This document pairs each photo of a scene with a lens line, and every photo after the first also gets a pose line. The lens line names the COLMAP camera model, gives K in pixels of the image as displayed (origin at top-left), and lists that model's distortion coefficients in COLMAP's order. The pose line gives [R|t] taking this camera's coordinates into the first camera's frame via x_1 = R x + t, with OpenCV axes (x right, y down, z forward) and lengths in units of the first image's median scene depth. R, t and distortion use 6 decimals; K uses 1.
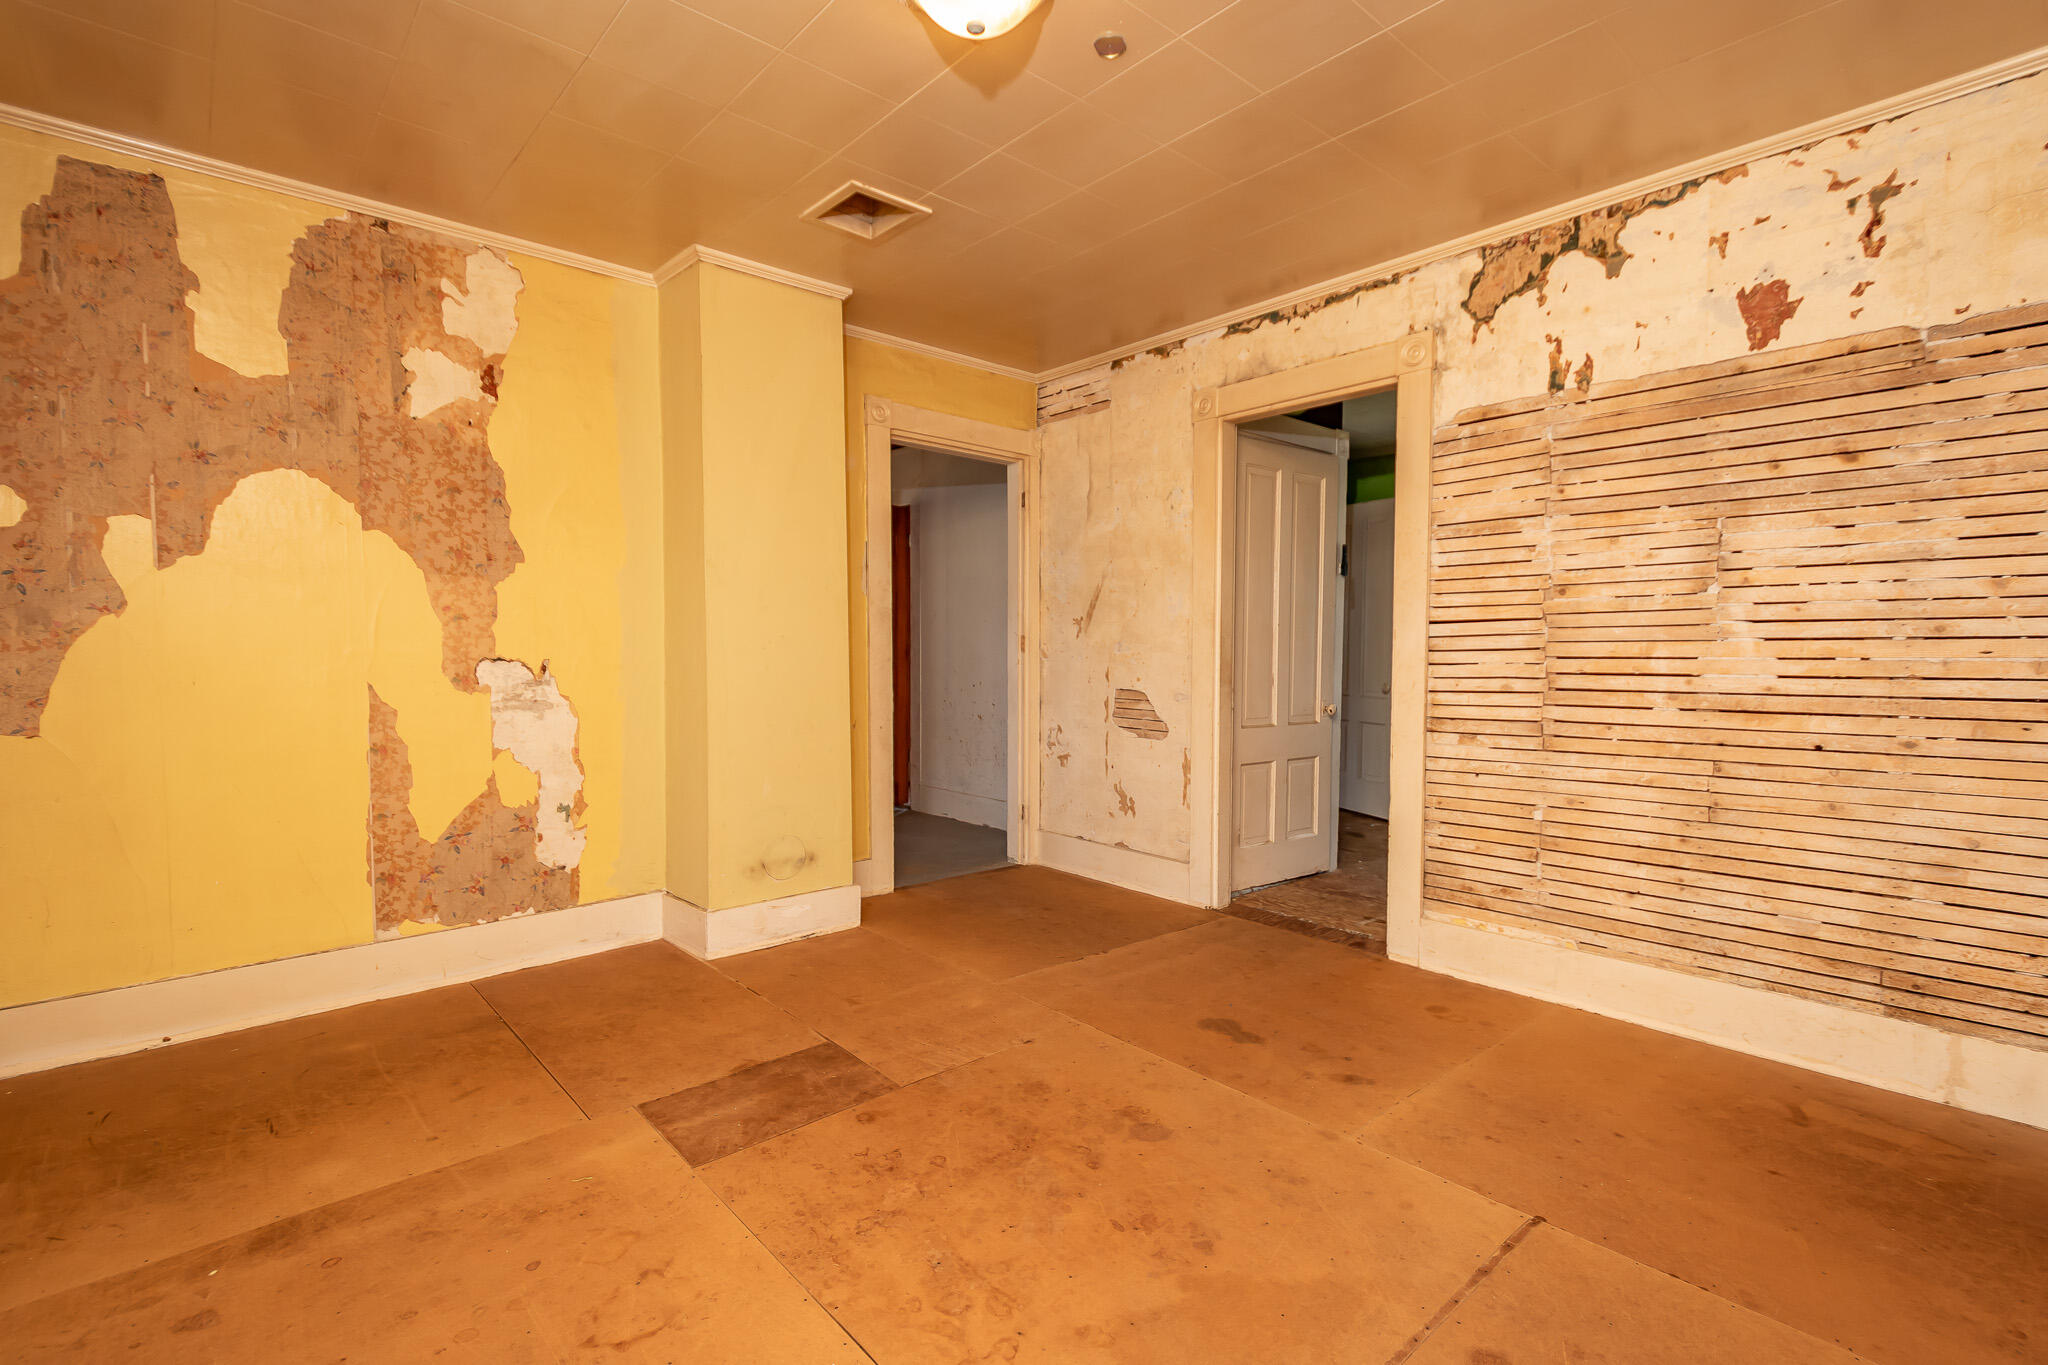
lens RADIAL K [[898.6, 0, 1014.3], [0, 898.6, 690.0], [0, 0, 1]] dist [0.012702, -0.004963]
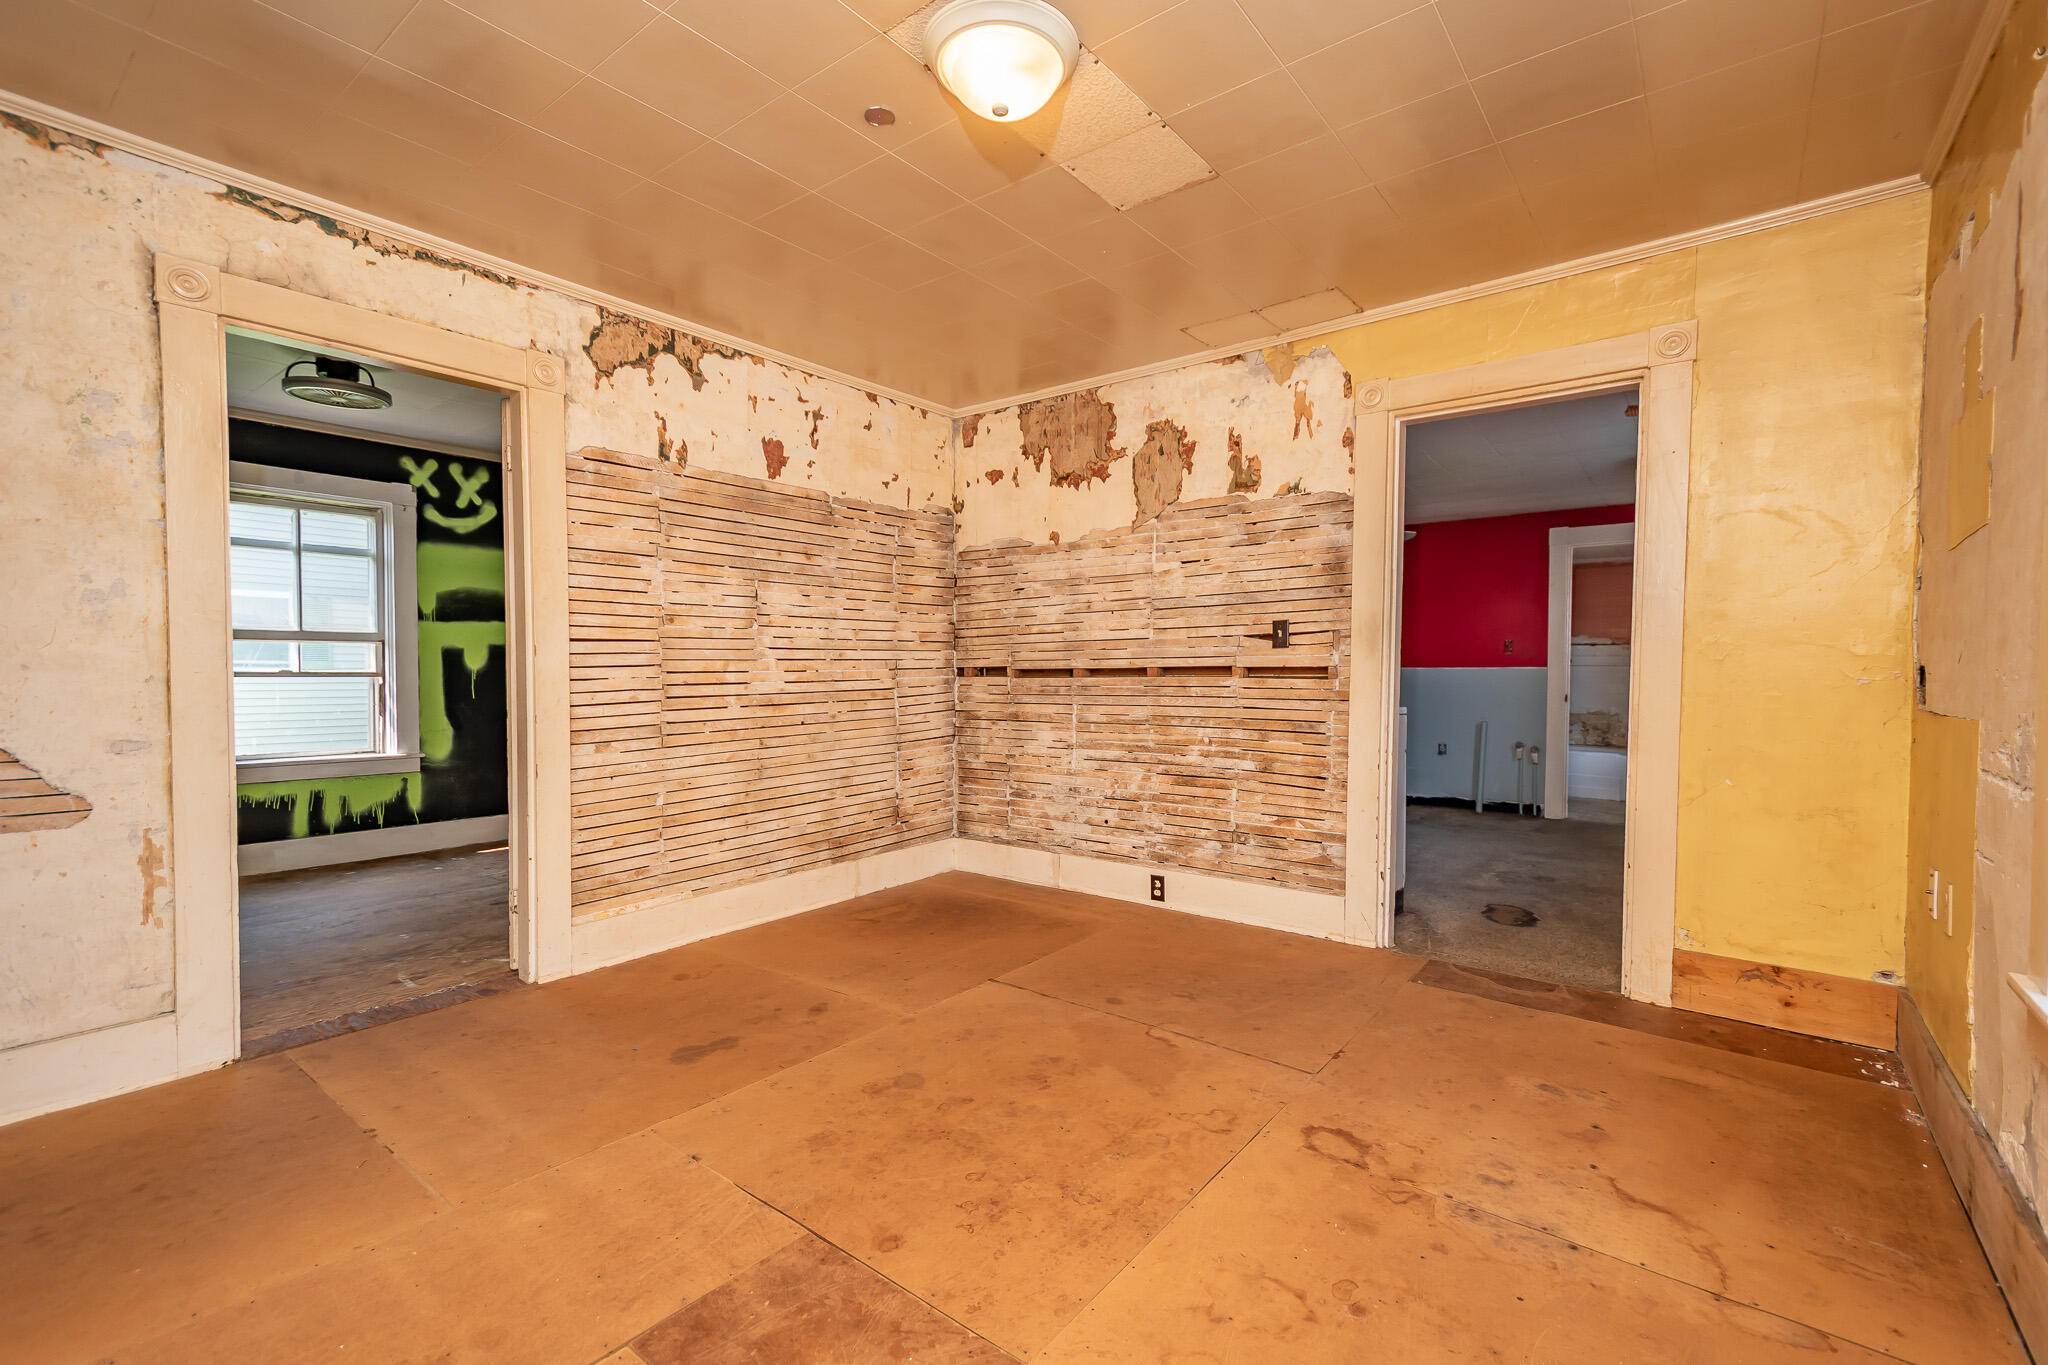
lens RADIAL K [[898.6, 0, 1013.1], [0, 898.6, 692.2], [0, 0, 1]] dist [0.012702, -0.004963]
pose [[-0.165979, -0.029275, 0.985695, -0.830905], [0.045984, 0.998242, 0.037391, -0.038612], [-0.985057, 0.051532, -0.164342, 0.857517]]
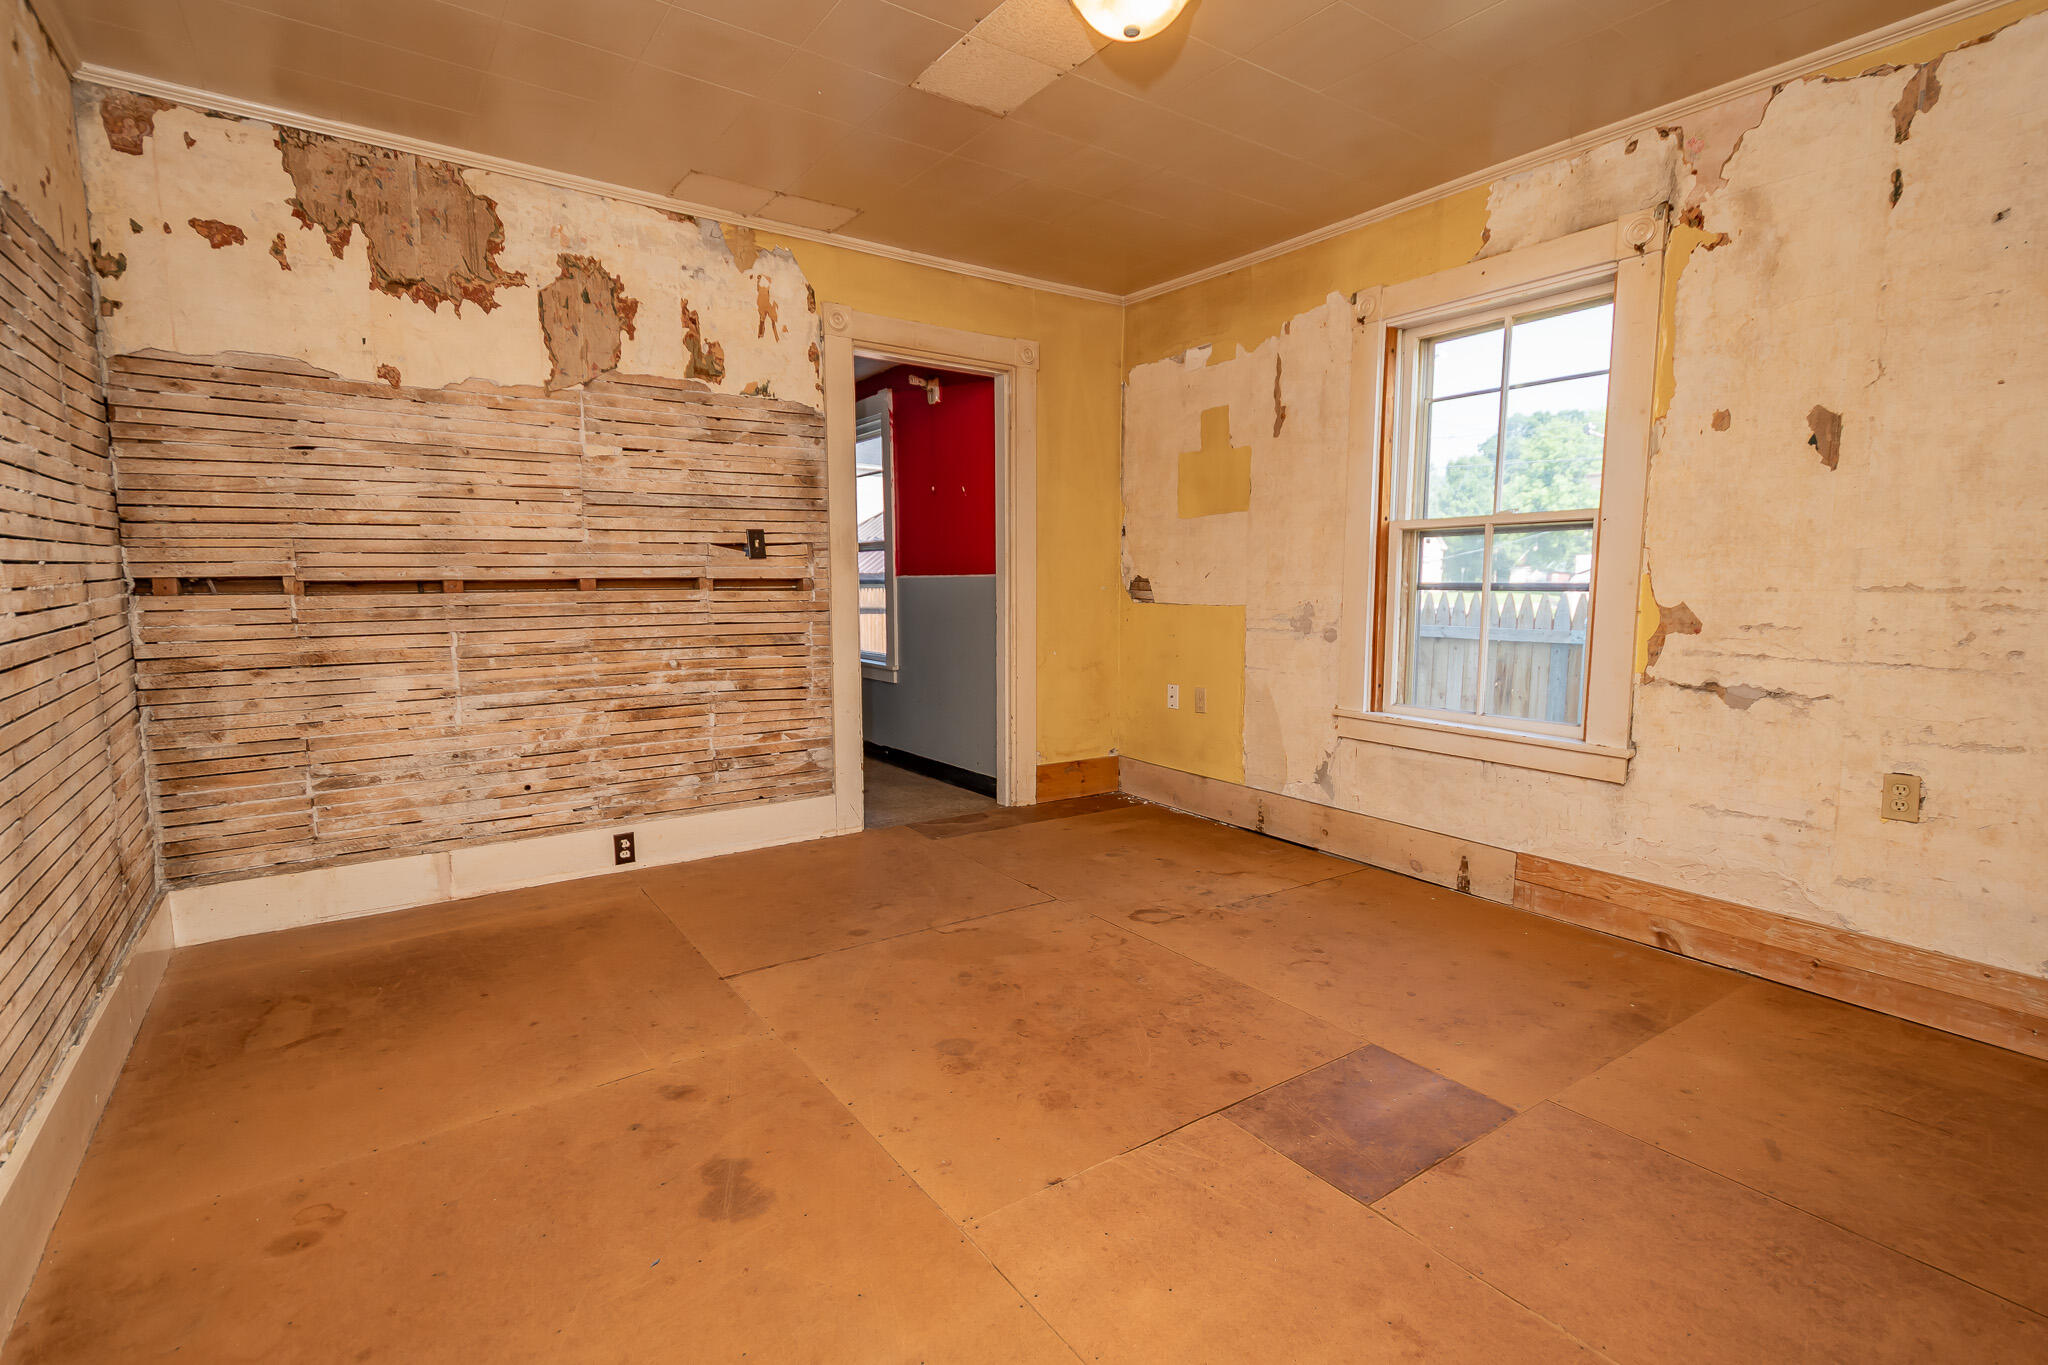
lens RADIAL K [[999.9, 0, 1028.5], [0, 999.9, 702.6], [0, 0, 1]] dist [0.011717, -0.004996]
pose [[-0.995749, -0.016313, 0.090652, -0.027185], [-0.000468, 0.985074, 0.172132, -0.083046], [-0.092107, 0.171357, -0.980894, 1.708653]]
